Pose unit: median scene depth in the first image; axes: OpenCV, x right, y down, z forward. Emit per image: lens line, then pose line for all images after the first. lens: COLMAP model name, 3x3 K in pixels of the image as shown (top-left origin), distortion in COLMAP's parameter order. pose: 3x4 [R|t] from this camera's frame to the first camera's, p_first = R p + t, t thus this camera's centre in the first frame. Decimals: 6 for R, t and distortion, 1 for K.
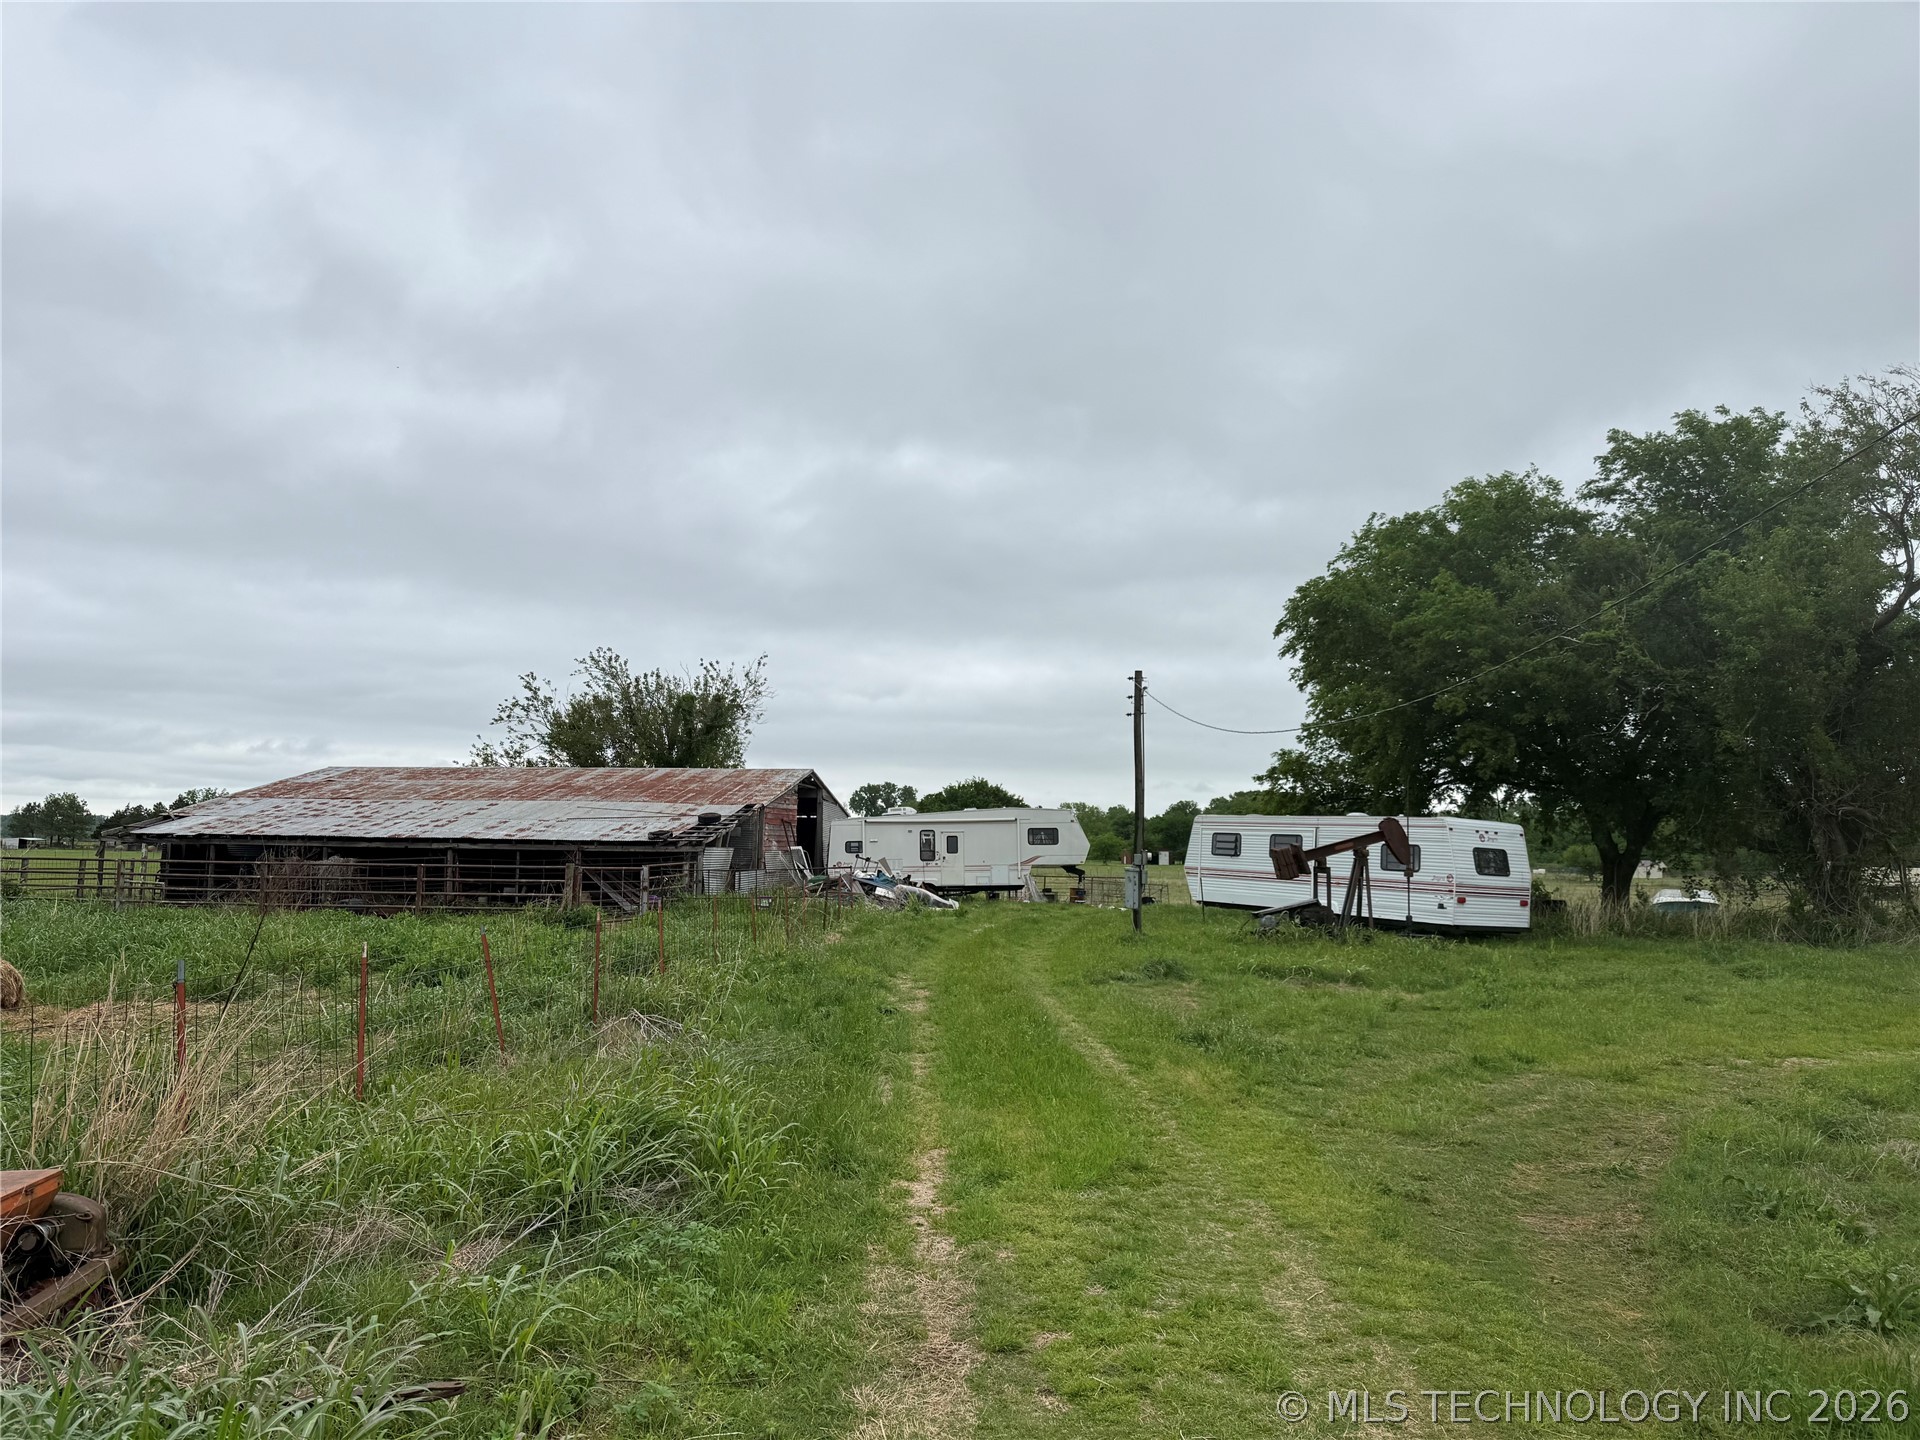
lens RADIAL K [[1378.0, 0, 965.3], [0, 1378.0, 717.9], [0, 0, 1]] dist [0.068201, -0.095421]
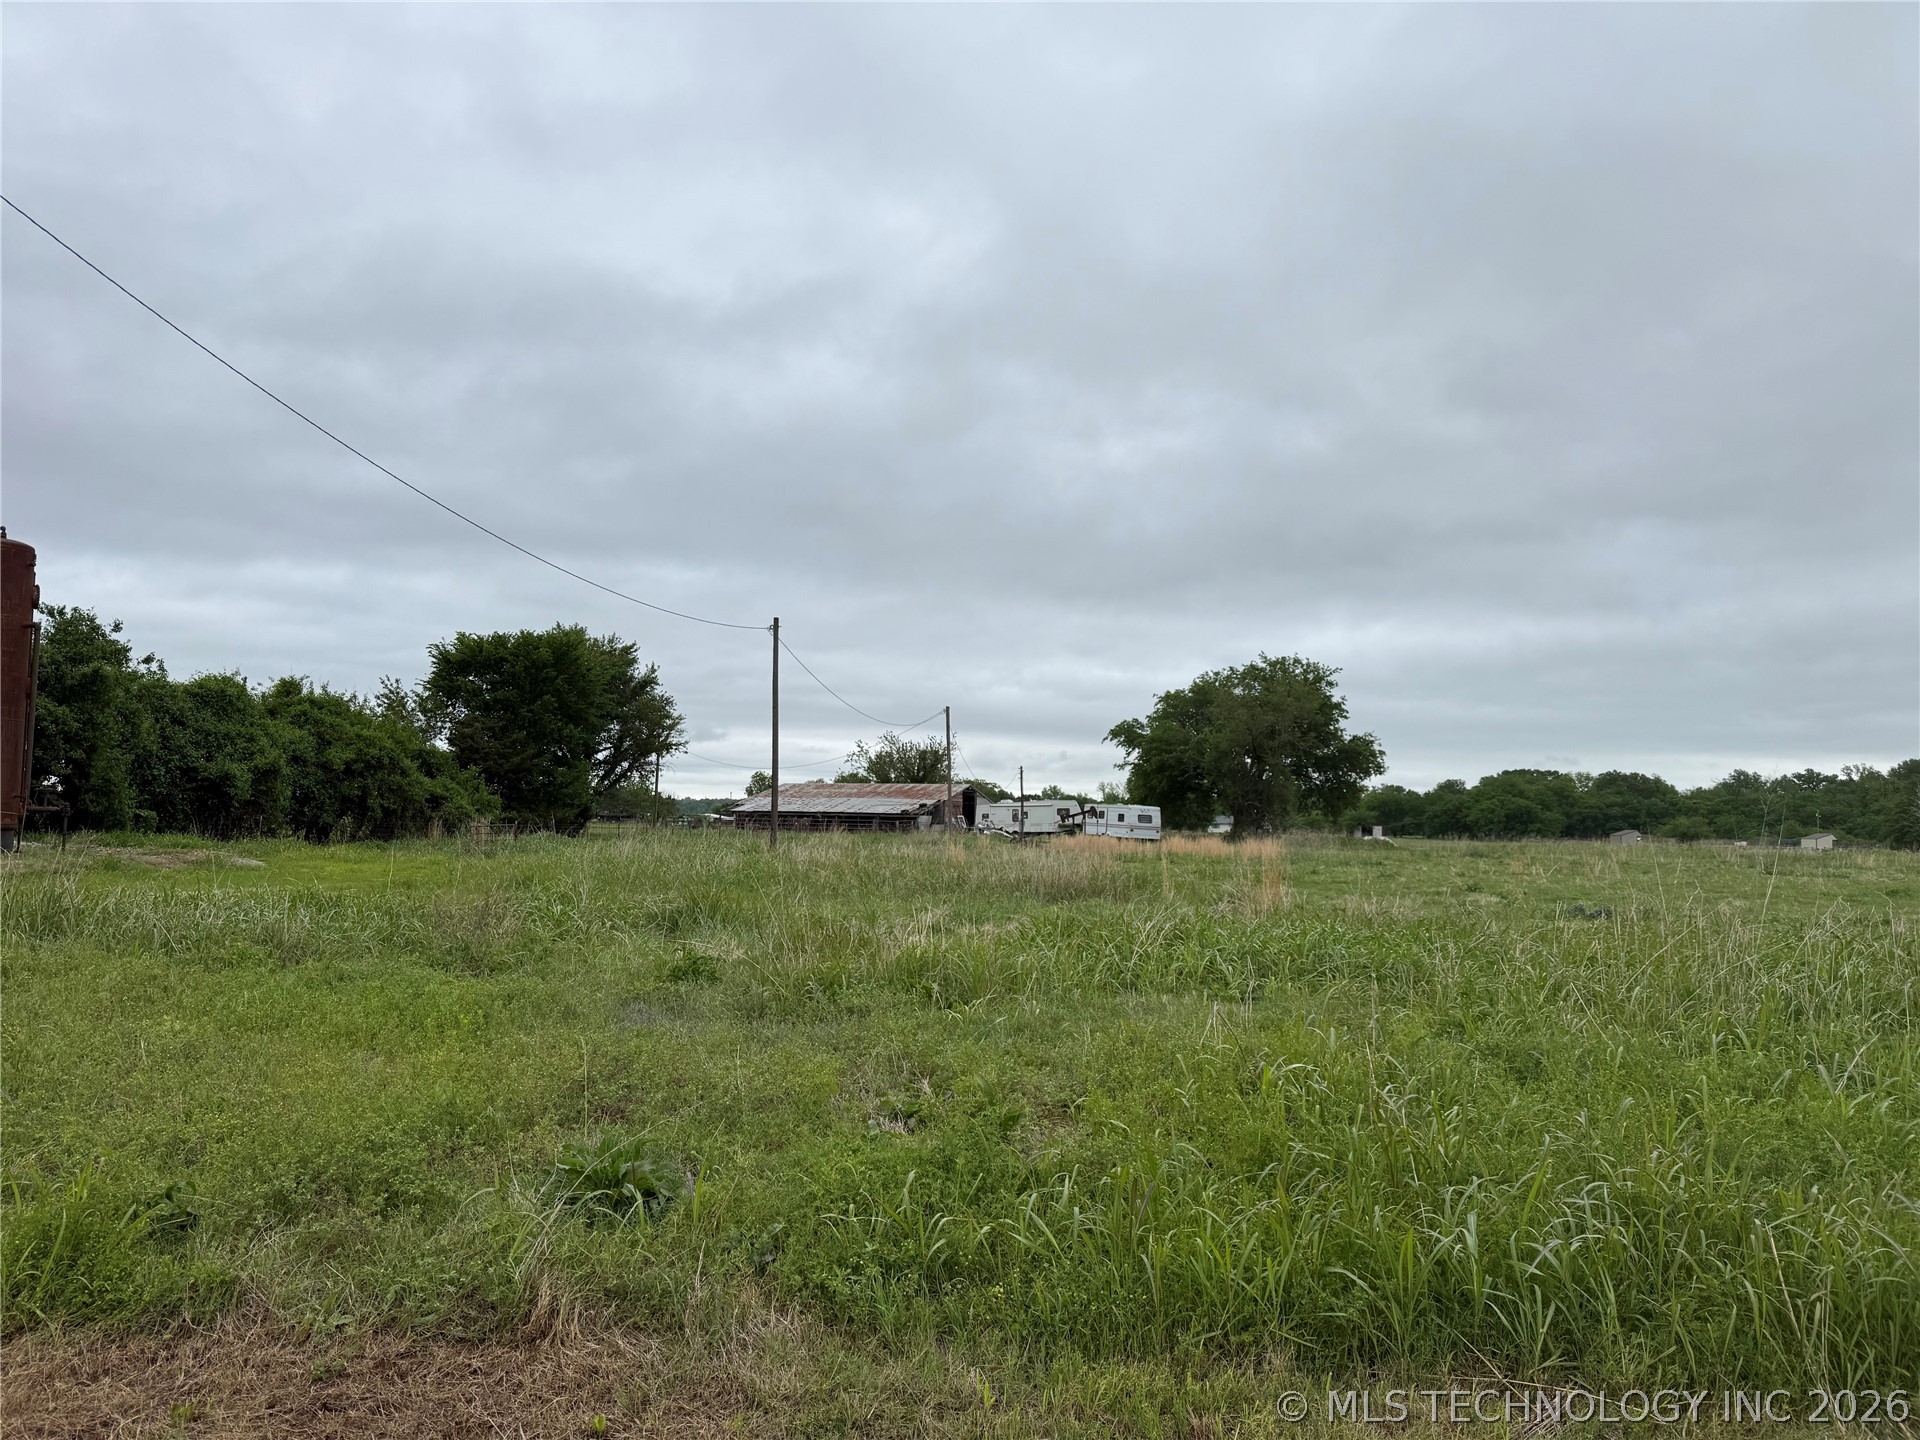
lens RADIAL K [[1378.0, 0, 998.0], [0, 1378.0, 725.9], [0, 0, 1]] dist [0.068201, -0.095421]
pose [[0.980656, -0.010859, -0.195435, 0.418942], [0.015128, 0.999678, 0.020362, -0.116742], [0.195151, -0.022925, 0.980505, -1.396635]]
